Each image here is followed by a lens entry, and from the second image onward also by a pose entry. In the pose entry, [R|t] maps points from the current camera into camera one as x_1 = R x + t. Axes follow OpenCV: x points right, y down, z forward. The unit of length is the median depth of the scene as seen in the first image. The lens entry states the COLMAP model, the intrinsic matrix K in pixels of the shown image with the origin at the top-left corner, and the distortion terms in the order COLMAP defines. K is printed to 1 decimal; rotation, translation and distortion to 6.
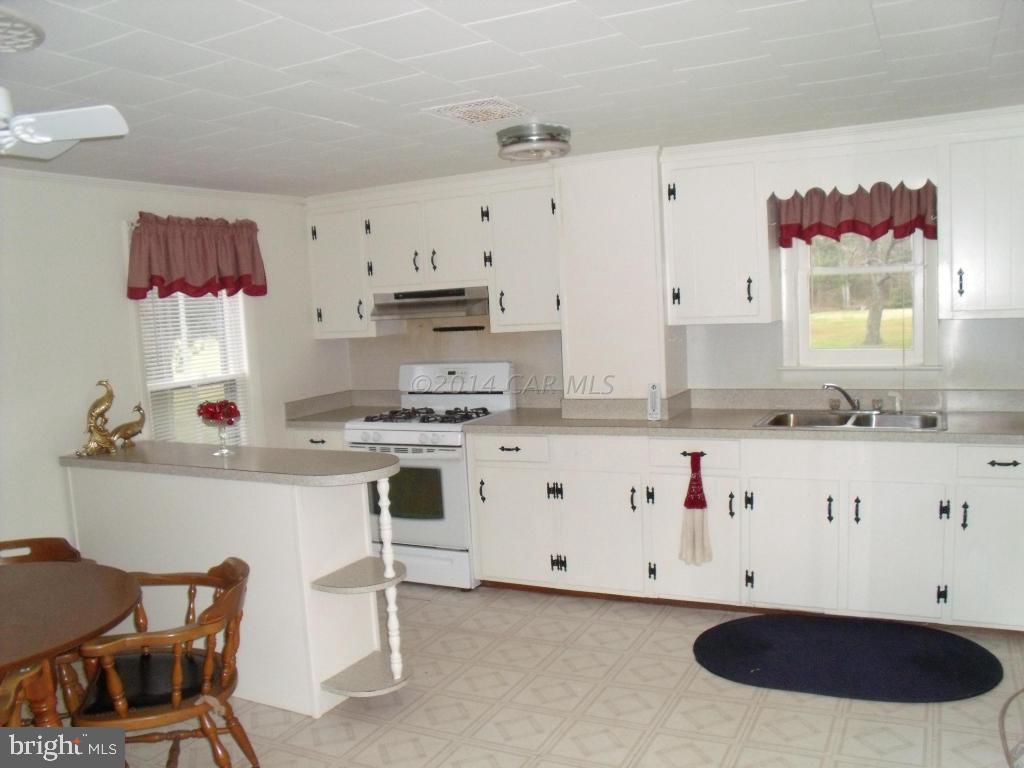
lens RADIAL K [[880.9, 0, 526.8], [0, 880.9, 422.7], [0, 0, 1]] dist [-0.189377, 0.182241]
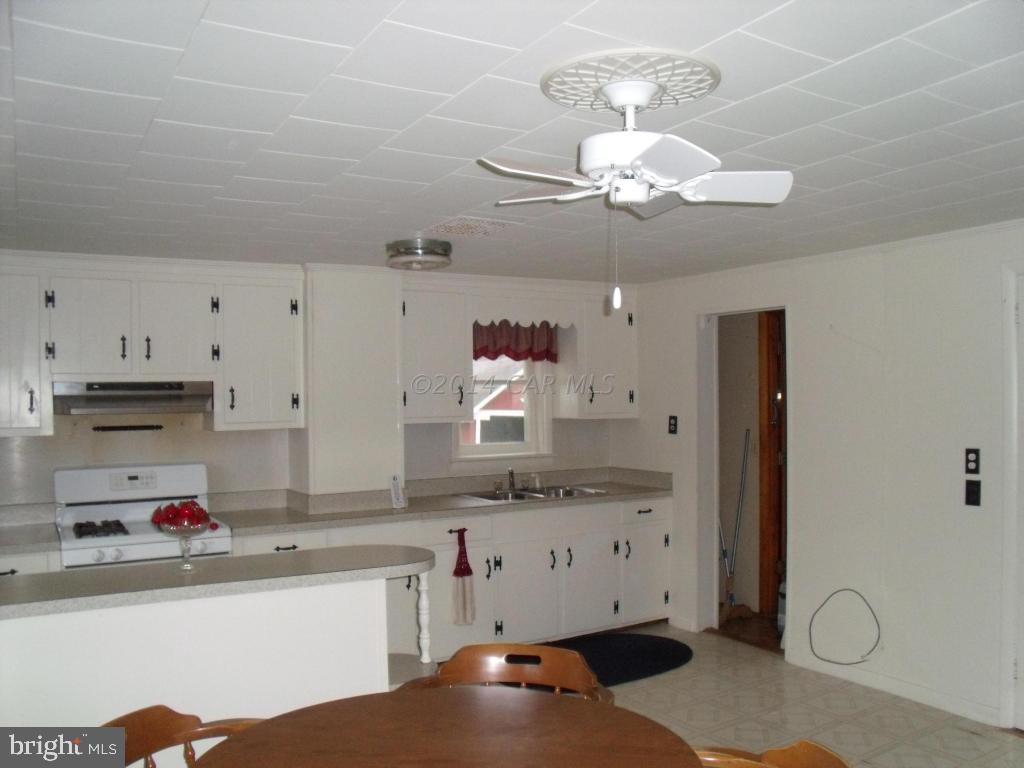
lens RADIAL K [[880.9, 0, 526.8], [0, 880.9, 422.7], [0, 0, 1]] dist [-0.189377, 0.182241]
pose [[0.506911, 0.021946, 0.861719, -0.759316], [0.103742, 0.990856, -0.086262, 0.002801], [-0.855733, 0.133123, 0.500000, 0.293948]]
